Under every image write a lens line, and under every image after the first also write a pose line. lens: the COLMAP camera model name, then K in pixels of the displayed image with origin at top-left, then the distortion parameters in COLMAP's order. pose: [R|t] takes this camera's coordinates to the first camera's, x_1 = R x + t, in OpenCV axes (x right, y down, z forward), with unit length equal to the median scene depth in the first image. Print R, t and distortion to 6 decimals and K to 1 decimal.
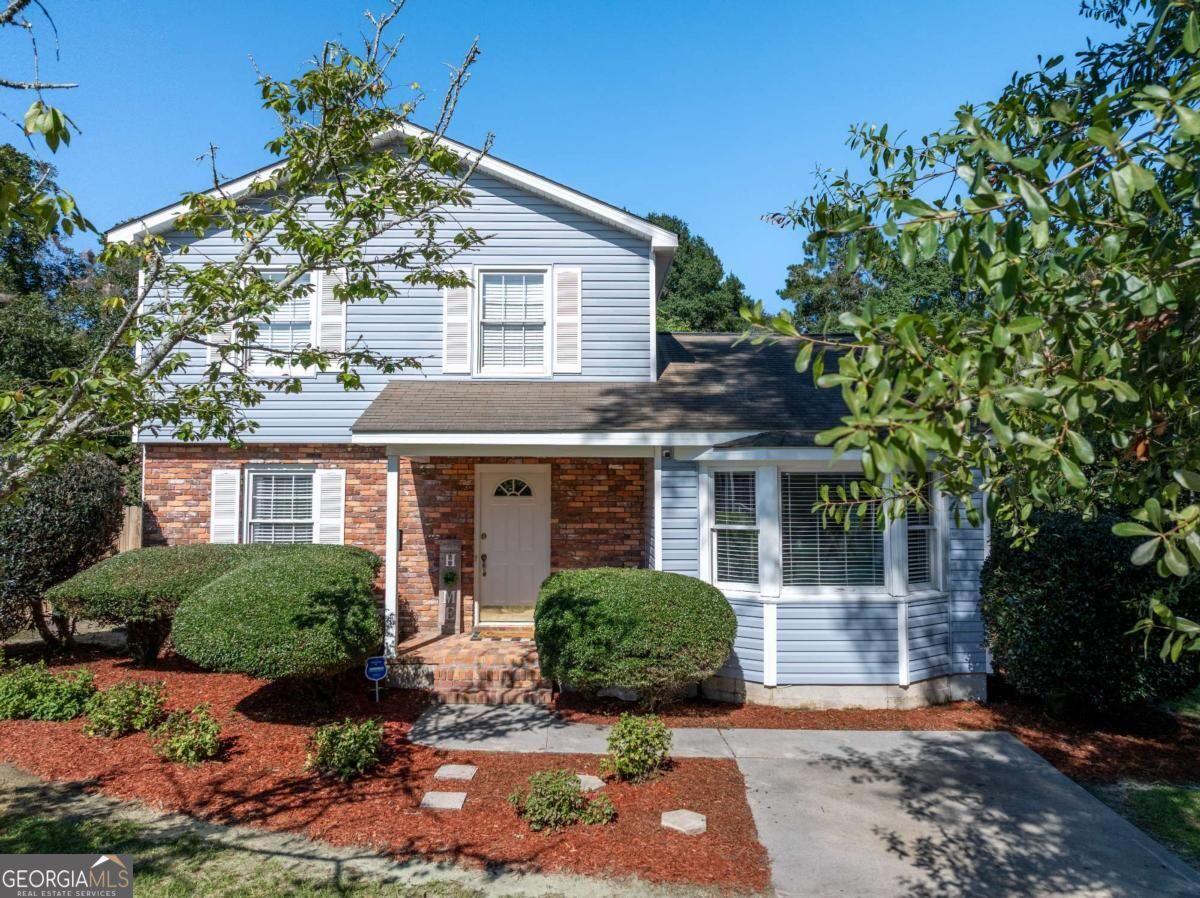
lens RADIAL K [[847.4, 0, 600.0], [0, 847.4, 449.0], [0, 0, 1]] dist [-0.028554, 0.003072]
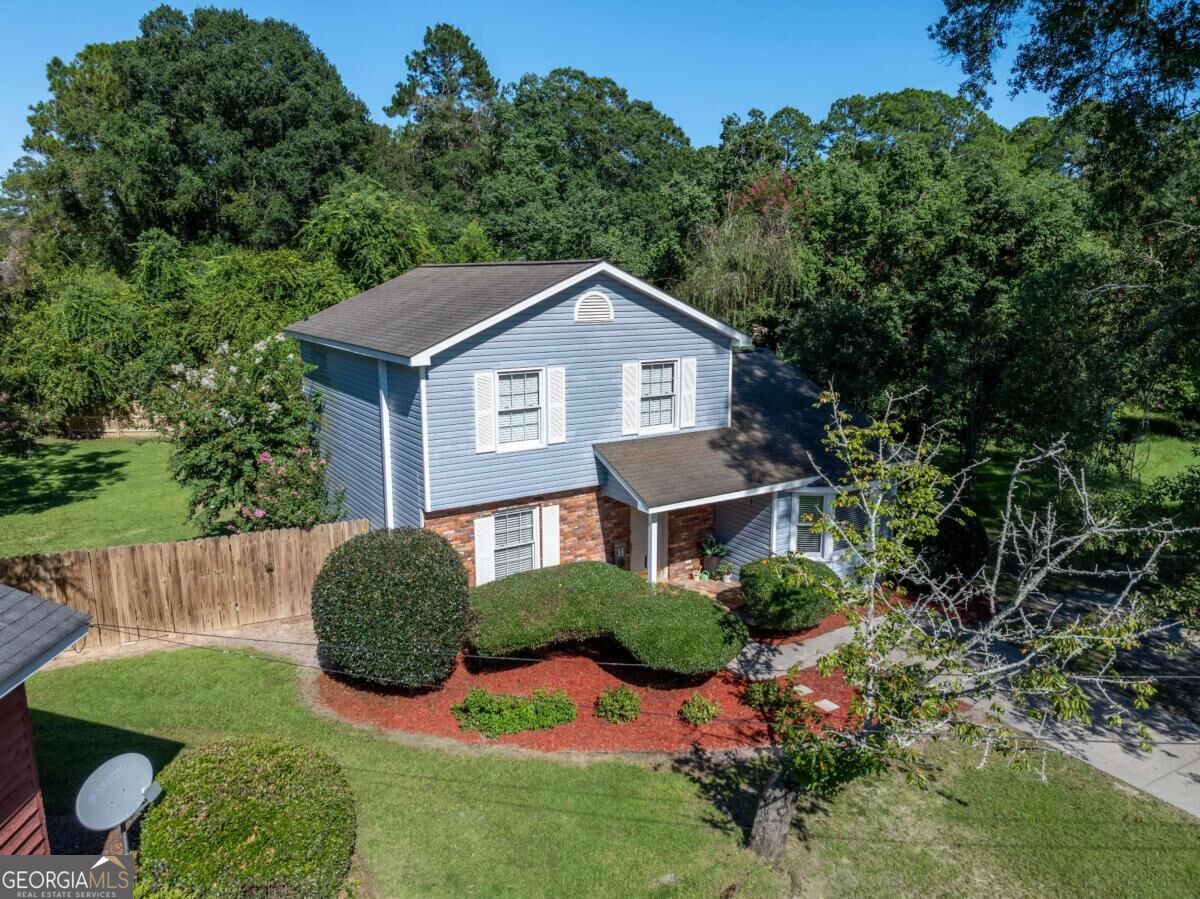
lens RADIAL K [[847.4, 0, 600.0], [0, 847.4, 449.5], [0, 0, 1]] dist [-0.028554, 0.003072]
pose [[0.844222, -0.109874, 0.524612, -0.995204], [-0.033179, 0.966174, 0.255747, -0.442494], [-0.534966, -0.233314, 0.812020, -0.193353]]
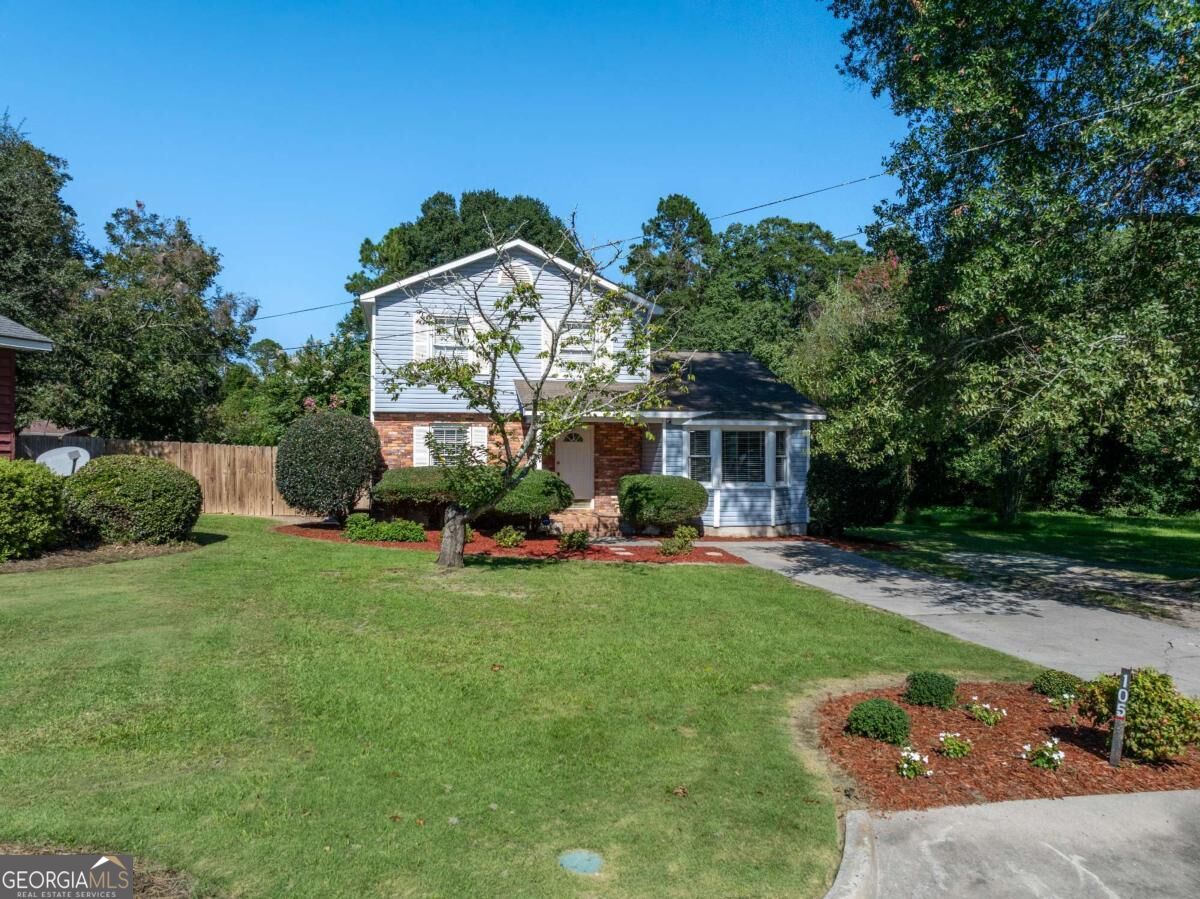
lens RADIAL K [[847.4, 0, 600.0], [0, 847.4, 449.5], [0, 0, 1]] dist [-0.028554, 0.003072]
pose [[0.976172, 0.001550, 0.216992, -0.464460], [-0.014284, 0.998264, 0.057131, -0.036503], [-0.216527, -0.058869, 0.974500, -0.872190]]
